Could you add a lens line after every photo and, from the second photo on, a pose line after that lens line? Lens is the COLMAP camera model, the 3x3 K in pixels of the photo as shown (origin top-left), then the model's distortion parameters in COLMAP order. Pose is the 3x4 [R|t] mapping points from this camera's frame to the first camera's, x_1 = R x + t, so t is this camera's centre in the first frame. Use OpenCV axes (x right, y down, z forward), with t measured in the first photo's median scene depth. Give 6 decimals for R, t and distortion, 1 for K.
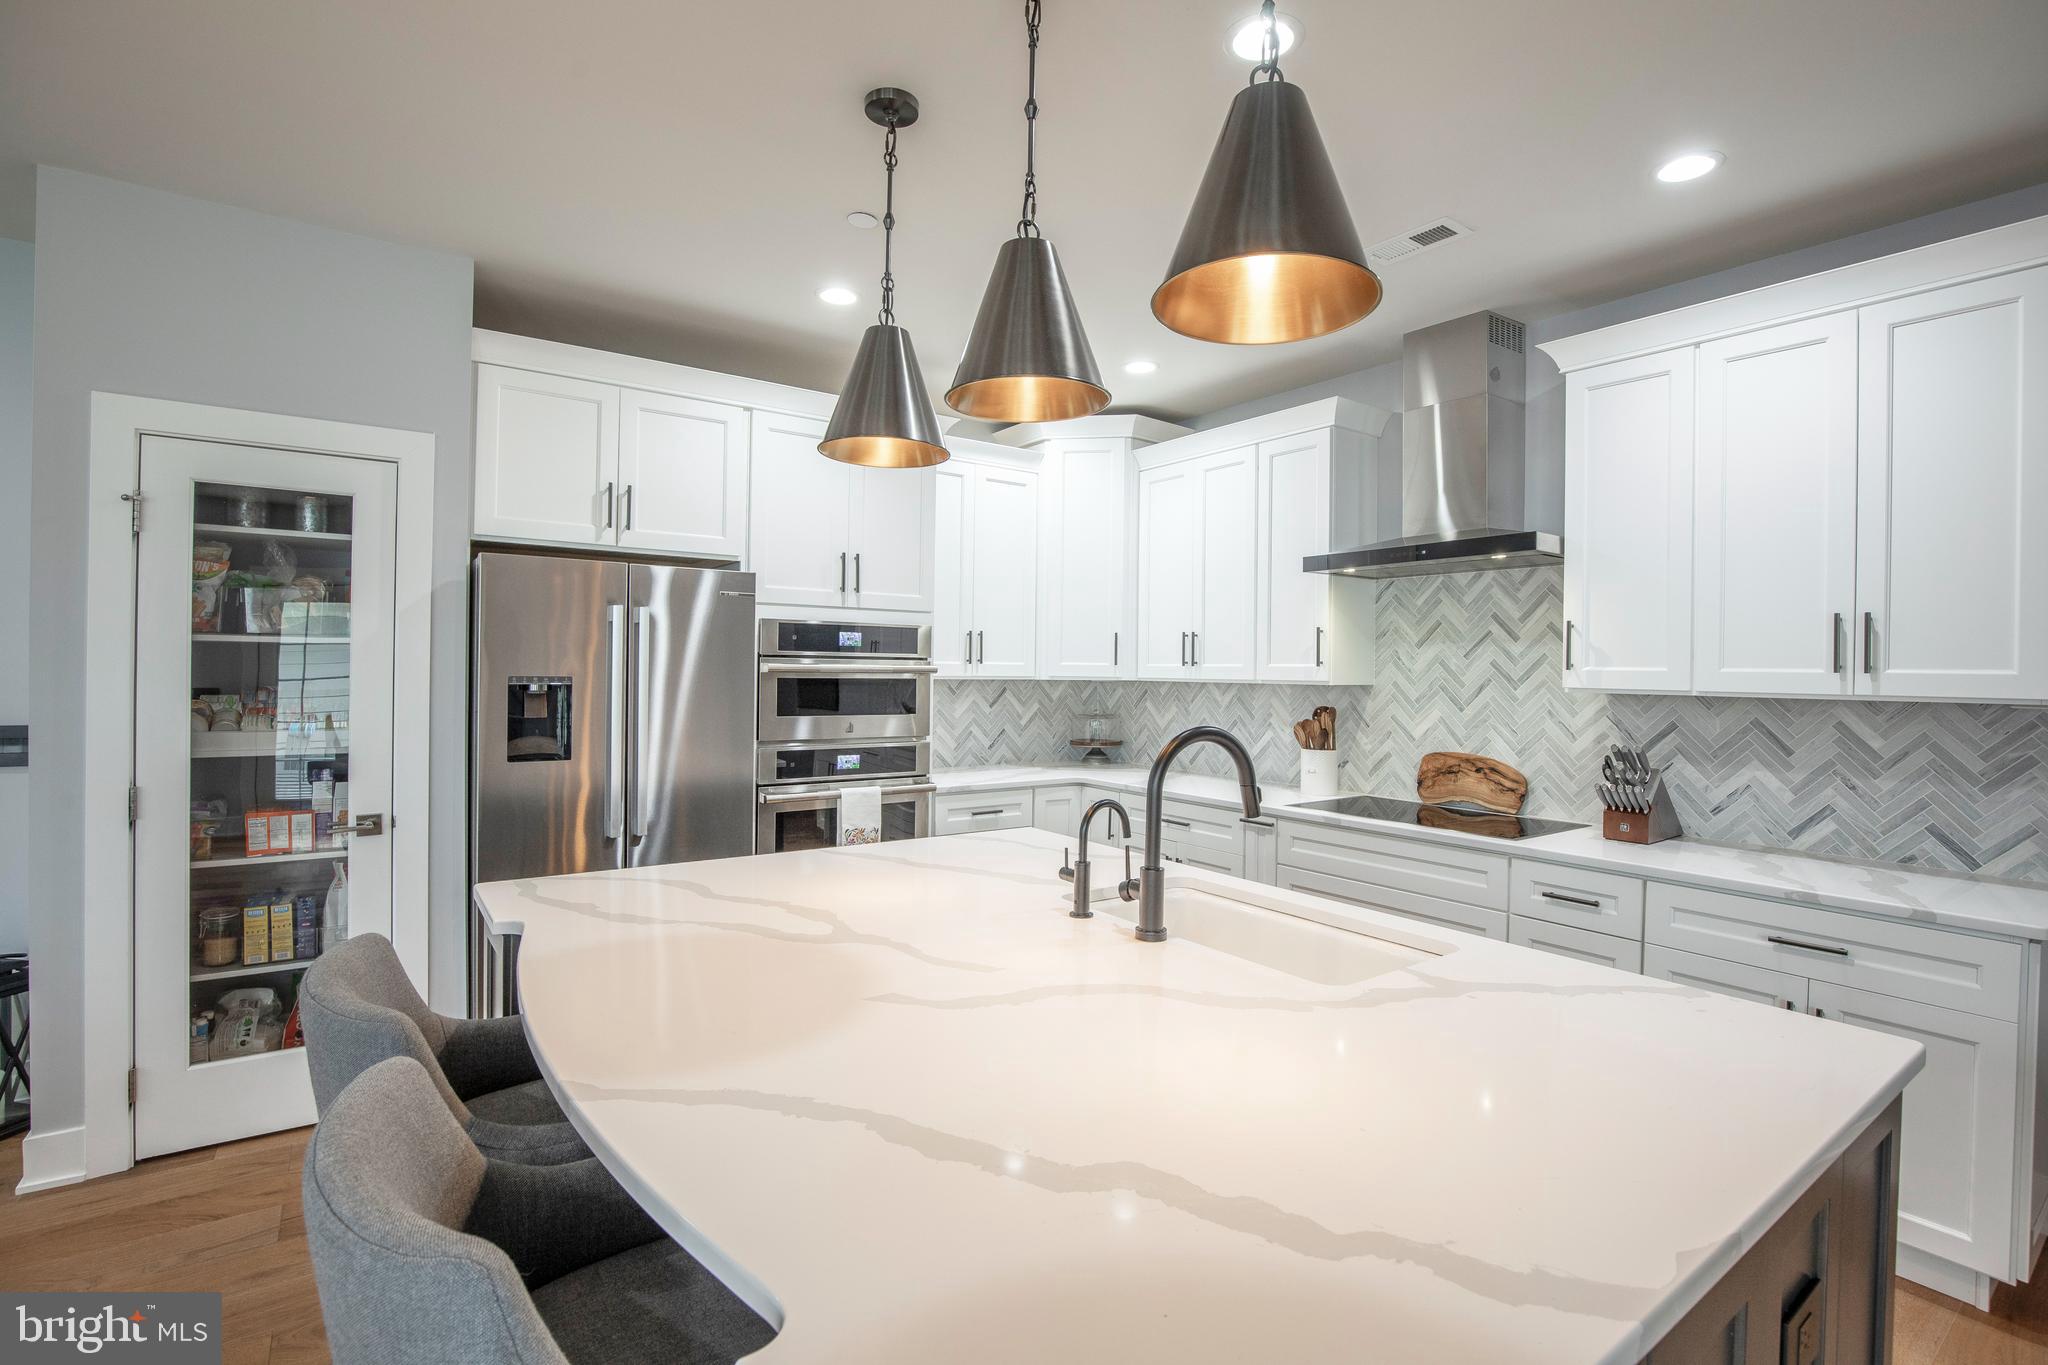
lens RADIAL K [[964.1, 0, 991.5], [0, 964.1, 671.8], [0, 0, 1]] dist [-0.035712, 0.006801]
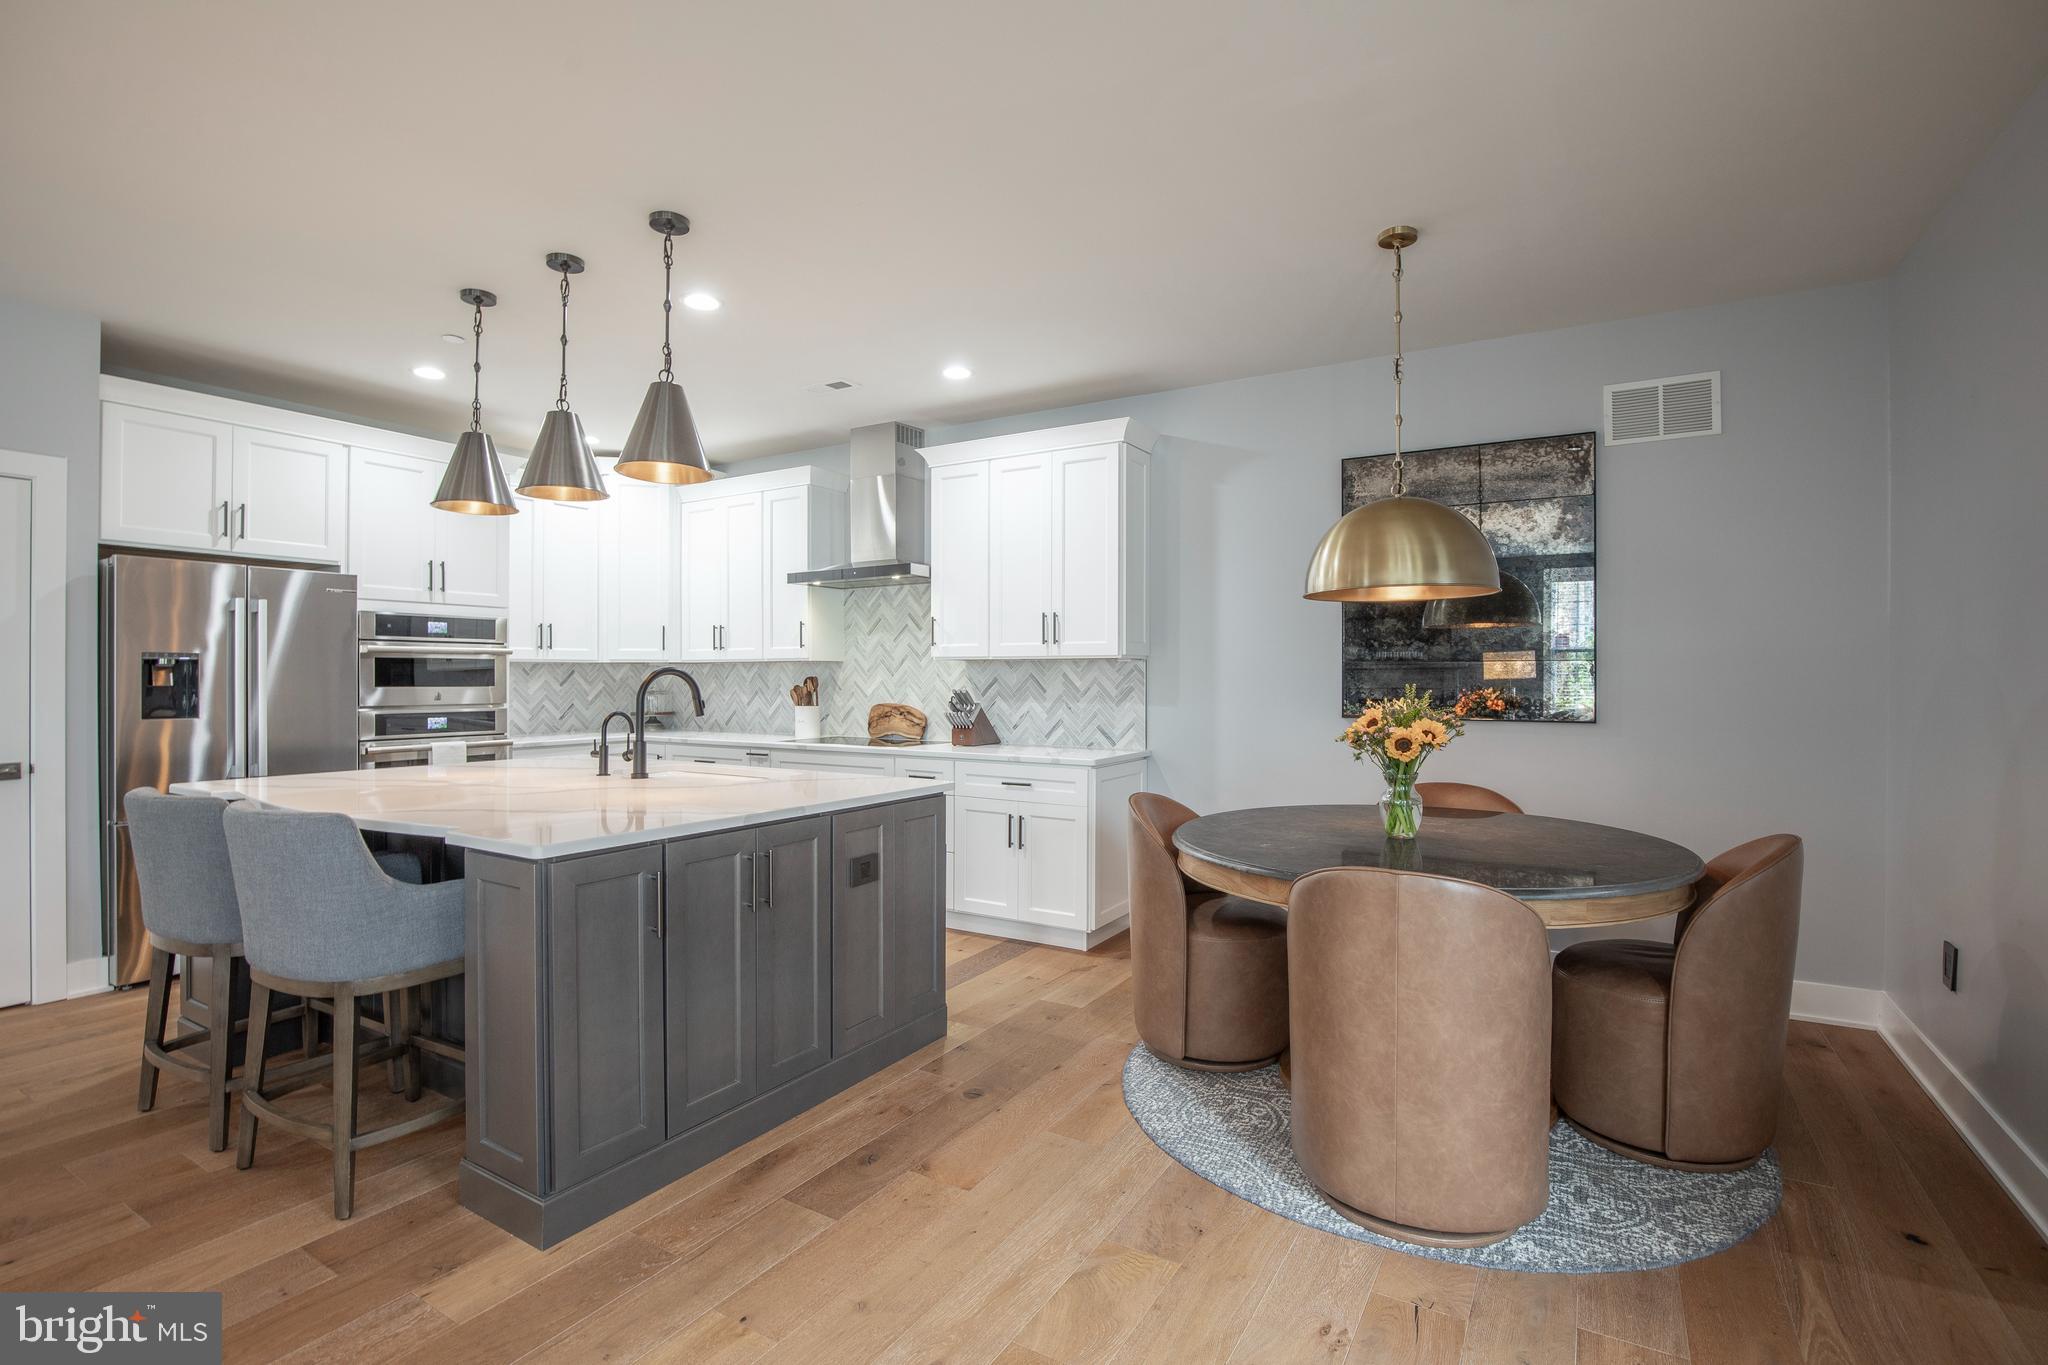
lens RADIAL K [[964.1, 0, 1015.1], [0, 964.1, 676.6], [0, 0, 1]] dist [-0.035712, 0.006801]
pose [[0.909580, -0.014283, 0.415283, 0.029898], [0.013501, 0.999897, 0.004820, 0.040692], [-0.415309, 0.001223, 0.909679, -0.540110]]
